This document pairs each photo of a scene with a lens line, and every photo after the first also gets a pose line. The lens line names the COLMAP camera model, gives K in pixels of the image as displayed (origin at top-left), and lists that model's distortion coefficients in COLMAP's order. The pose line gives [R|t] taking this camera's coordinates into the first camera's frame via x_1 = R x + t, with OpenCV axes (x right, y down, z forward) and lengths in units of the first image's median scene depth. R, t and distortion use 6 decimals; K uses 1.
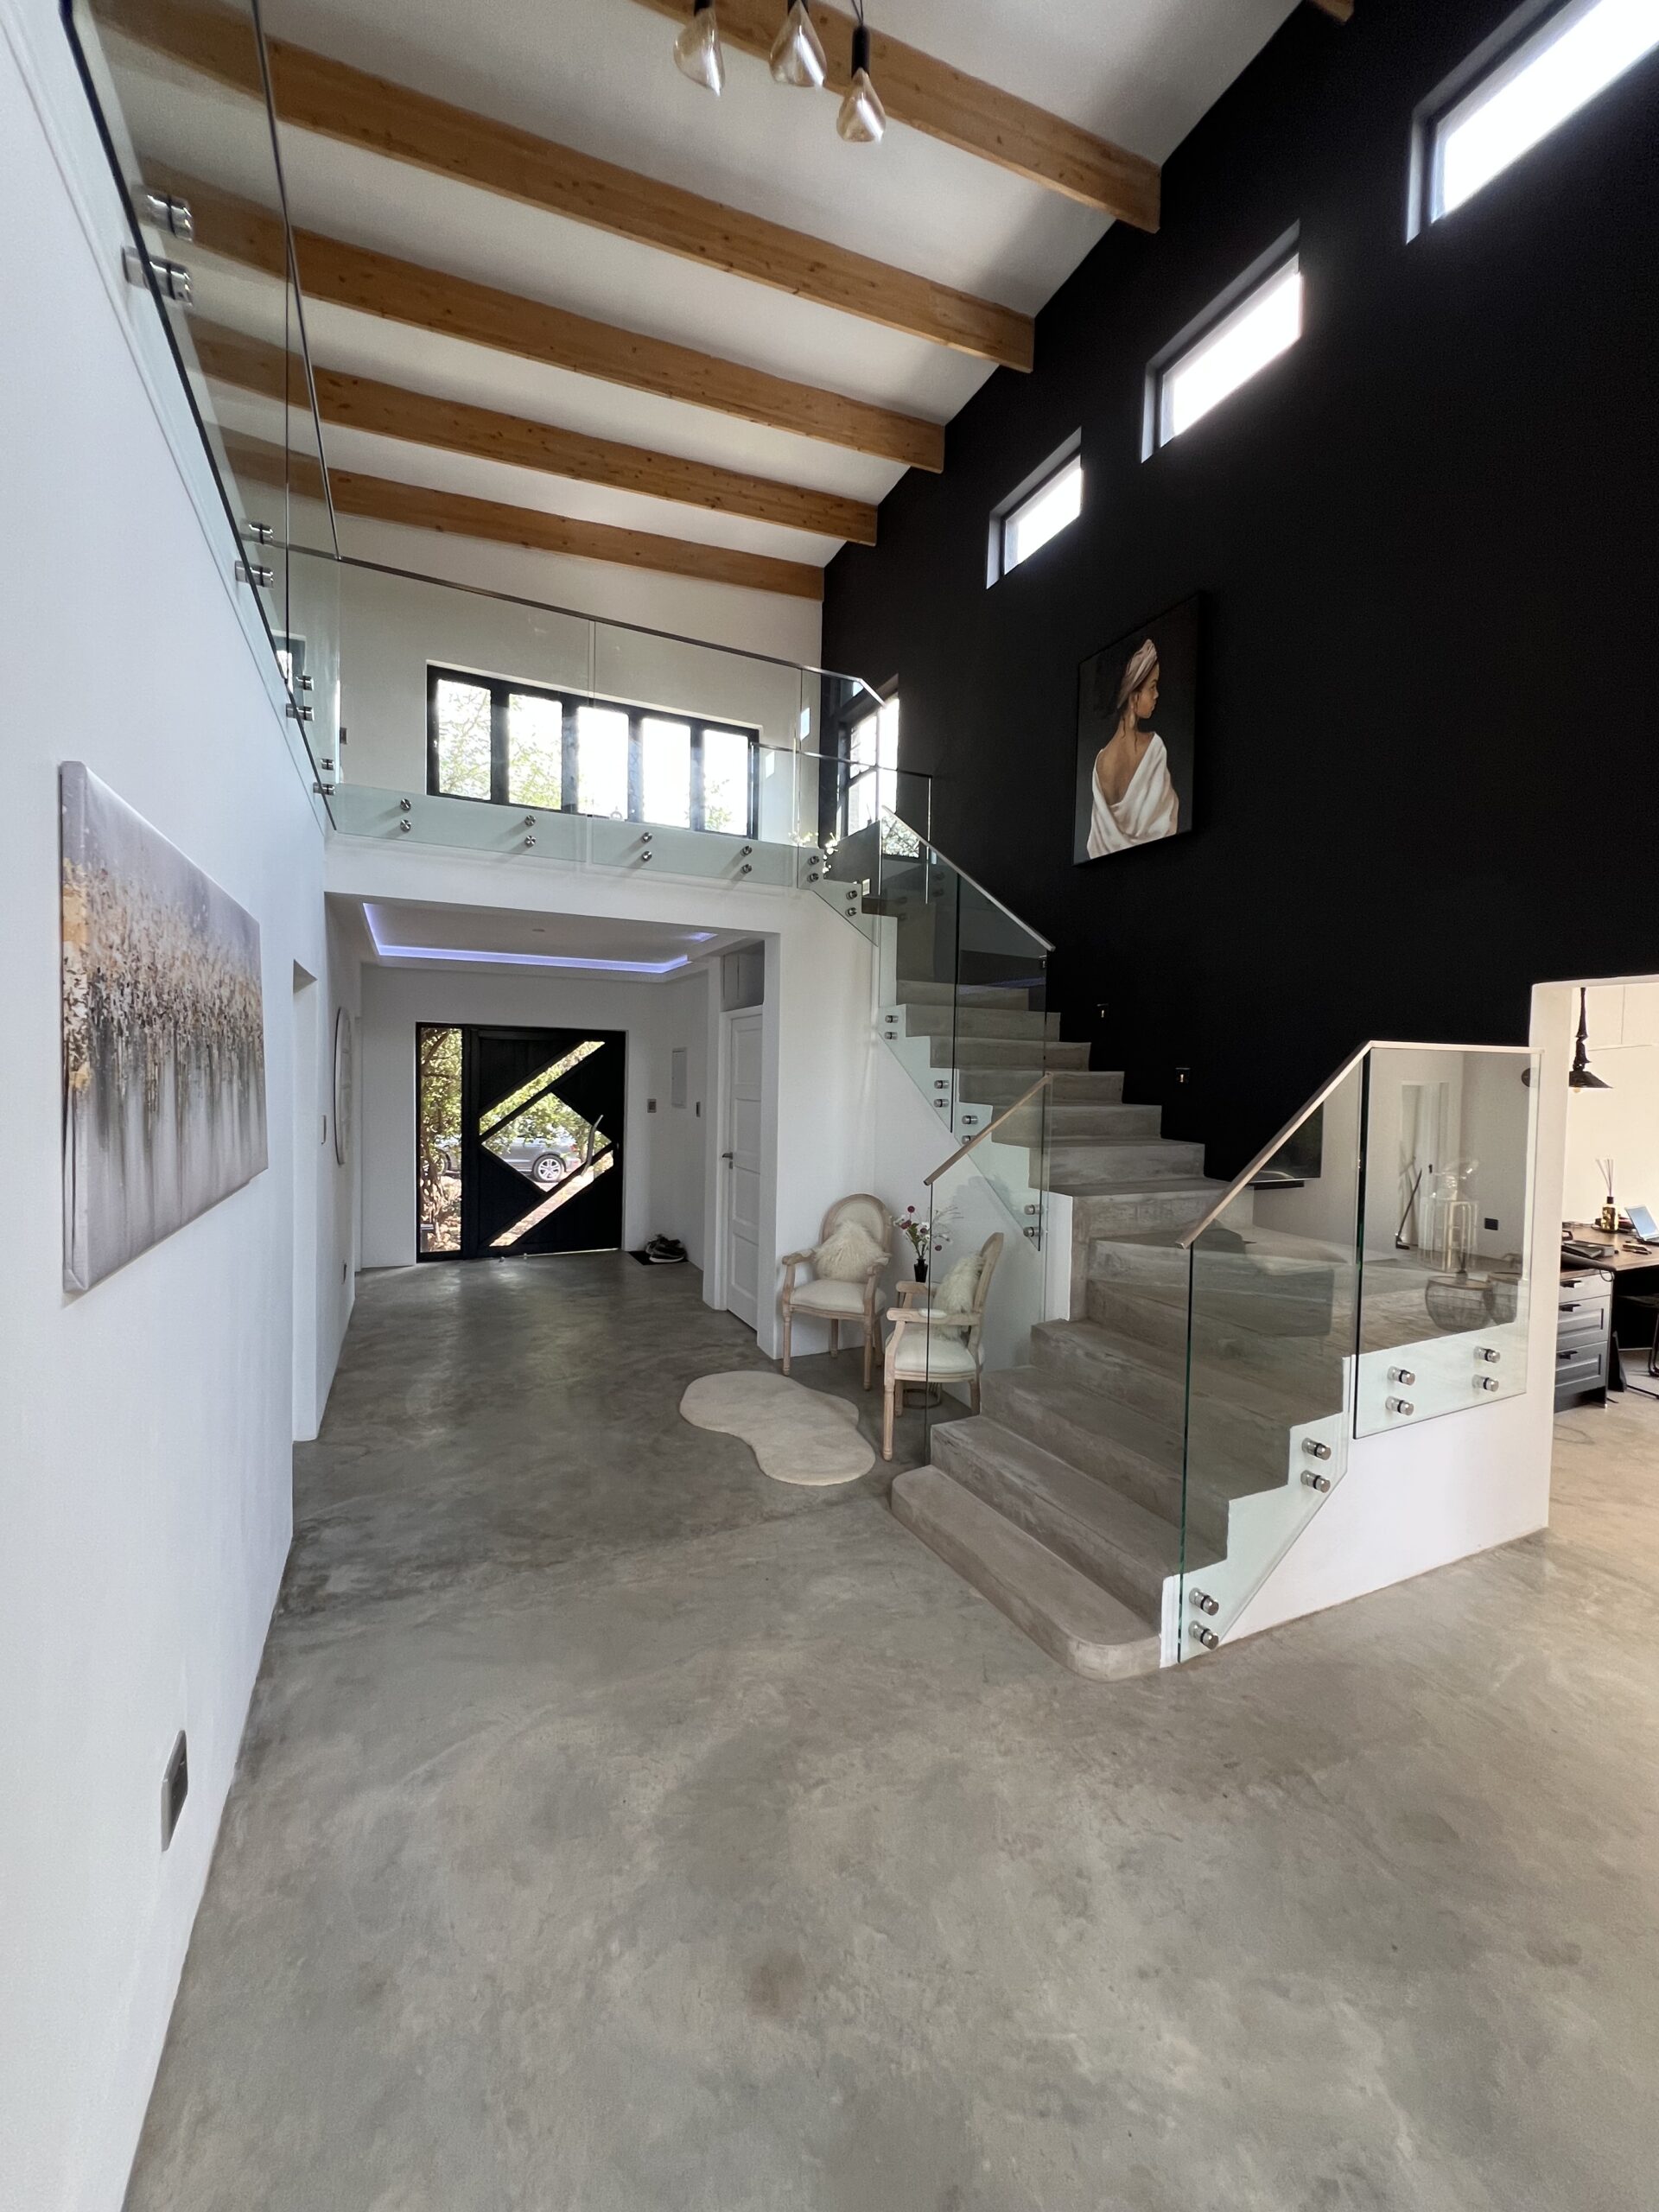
lens RADIAL K [[907.5, 0, 829.5], [0, 907.5, 1106.0], [0, 0, 1]] dist [-0.019801, 0.008042]
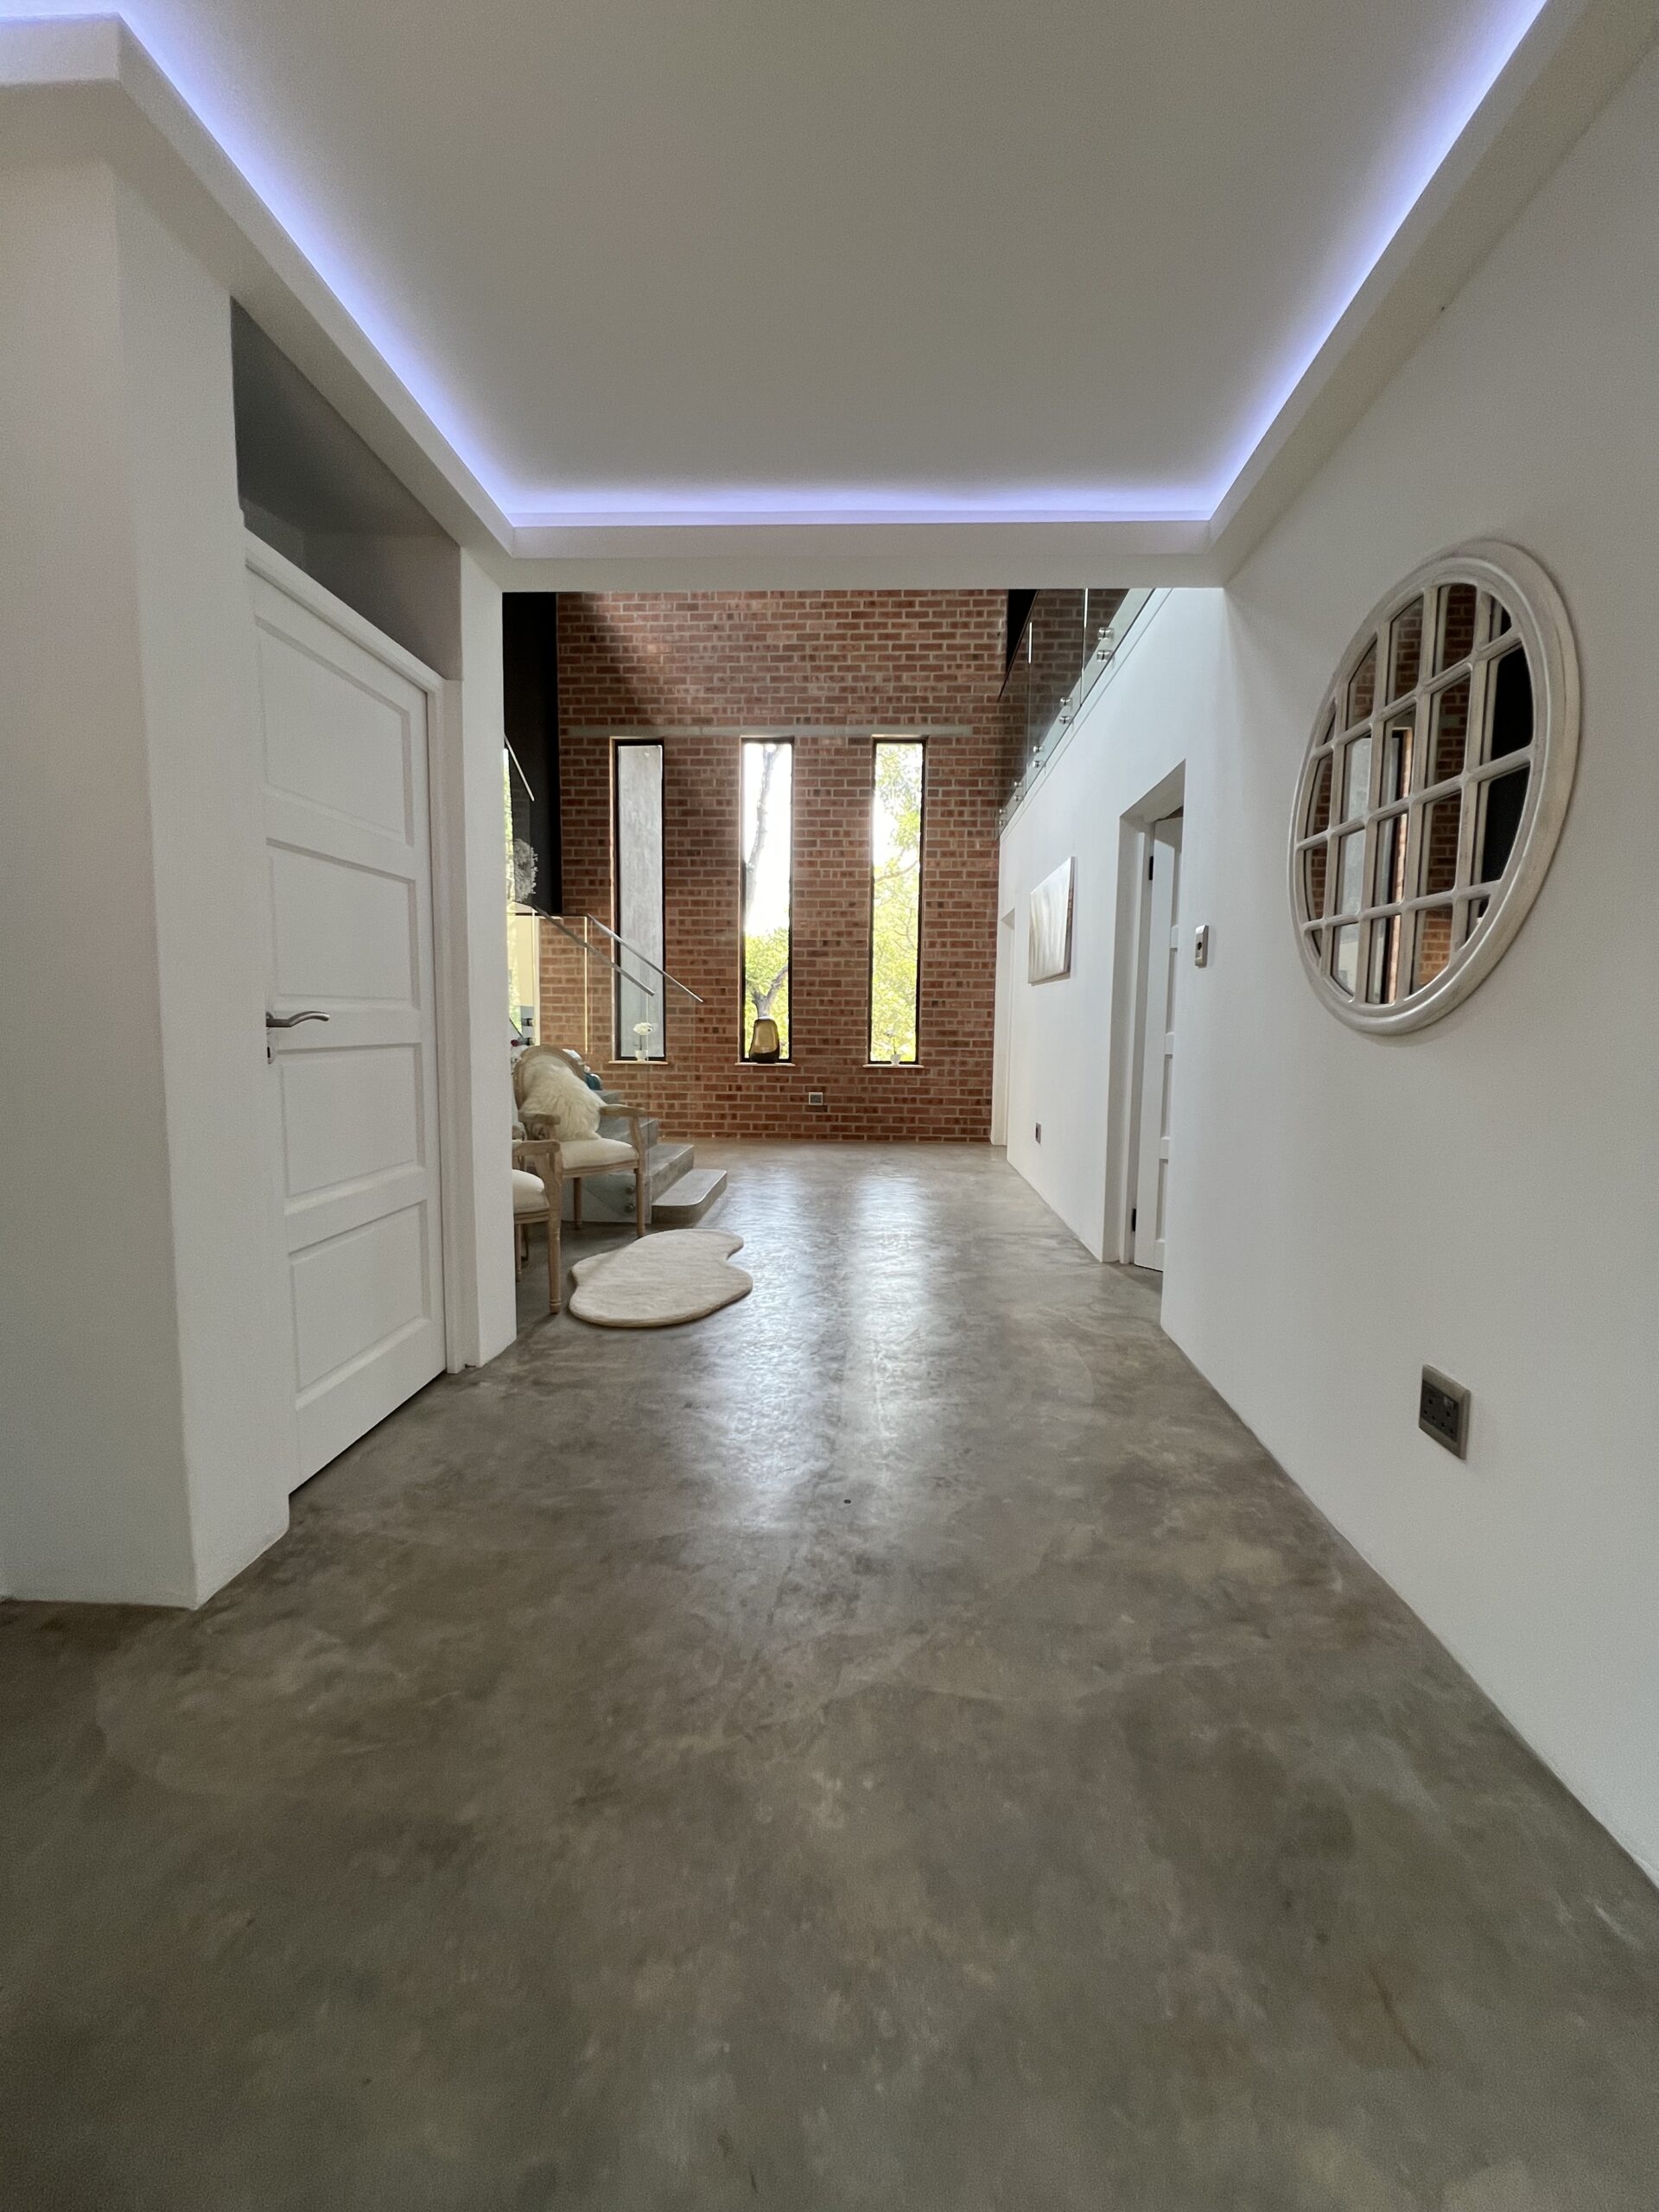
lens RADIAL K [[907.5, 0, 829.5], [0, 907.5, 1106.0], [0, 0, 1]] dist [-0.019801, 0.008042]
pose [[-0.884545, -0.072227, 0.460828, -0.570495], [-0.012313, 0.991210, 0.131721, 0.052336], [-0.466292, 0.110839, -0.877660, 1.579629]]
